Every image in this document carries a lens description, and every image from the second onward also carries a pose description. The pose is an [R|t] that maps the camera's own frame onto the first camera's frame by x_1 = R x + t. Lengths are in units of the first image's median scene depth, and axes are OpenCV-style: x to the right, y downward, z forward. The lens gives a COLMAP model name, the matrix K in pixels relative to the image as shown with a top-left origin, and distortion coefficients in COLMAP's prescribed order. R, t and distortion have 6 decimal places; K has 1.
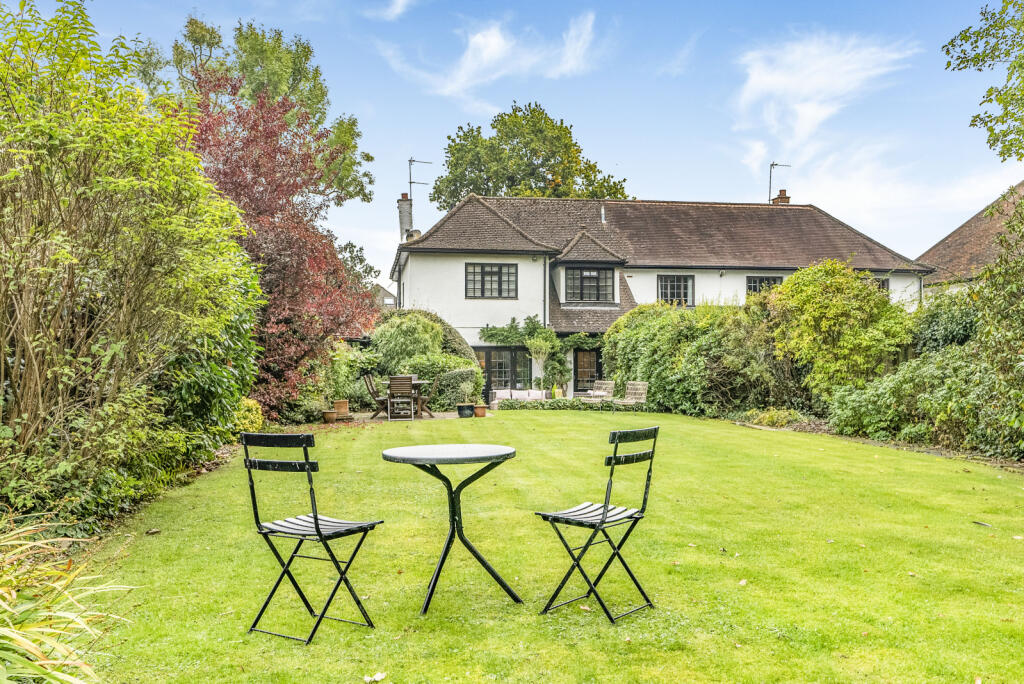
lens RADIAL K [[883.4, 0, 512.1], [0, 883.4, 346.3], [0, 0, 1]] dist [0.008074, 0.003534]
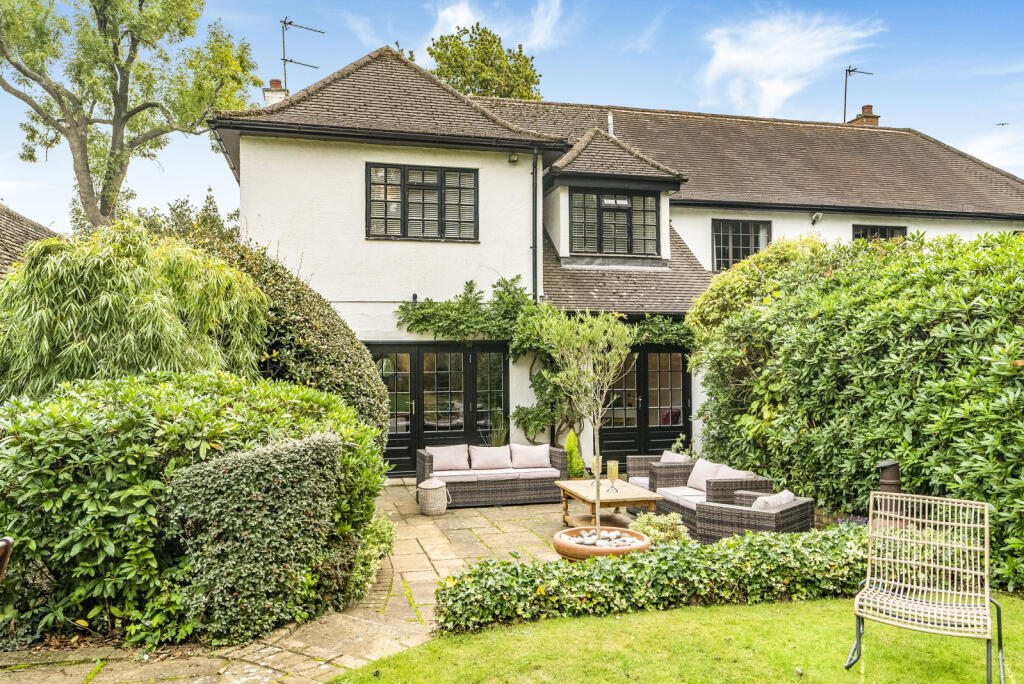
lens RADIAL K [[762.7, 0, 514.3], [0, 762.7, 340.7], [0, 0, 1]] dist [0.022541, 0.005065]
pose [[0.996490, -0.002500, 0.083670, -0.009118], [0.002750, 0.999992, -0.002880, 0.000560], [-0.083662, 0.003100, 0.996489, 0.586375]]
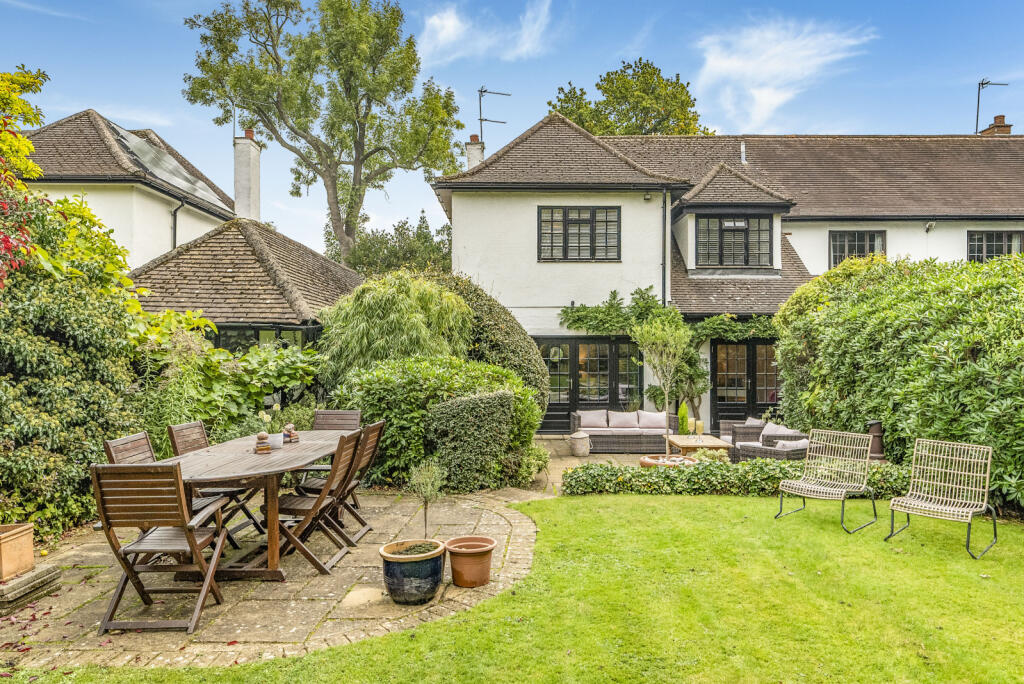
lens RADIAL K [[701.5, 0, 515.8], [0, 701.5, 342.9], [0, 0, 1]] dist [0.006812, 0.007161]
pose [[0.987999, 0.001149, -0.154457, 0.009759], [0.001187, 0.999886, 0.015030, -0.002779], [0.154457, -0.015033, 0.987885, 0.486982]]
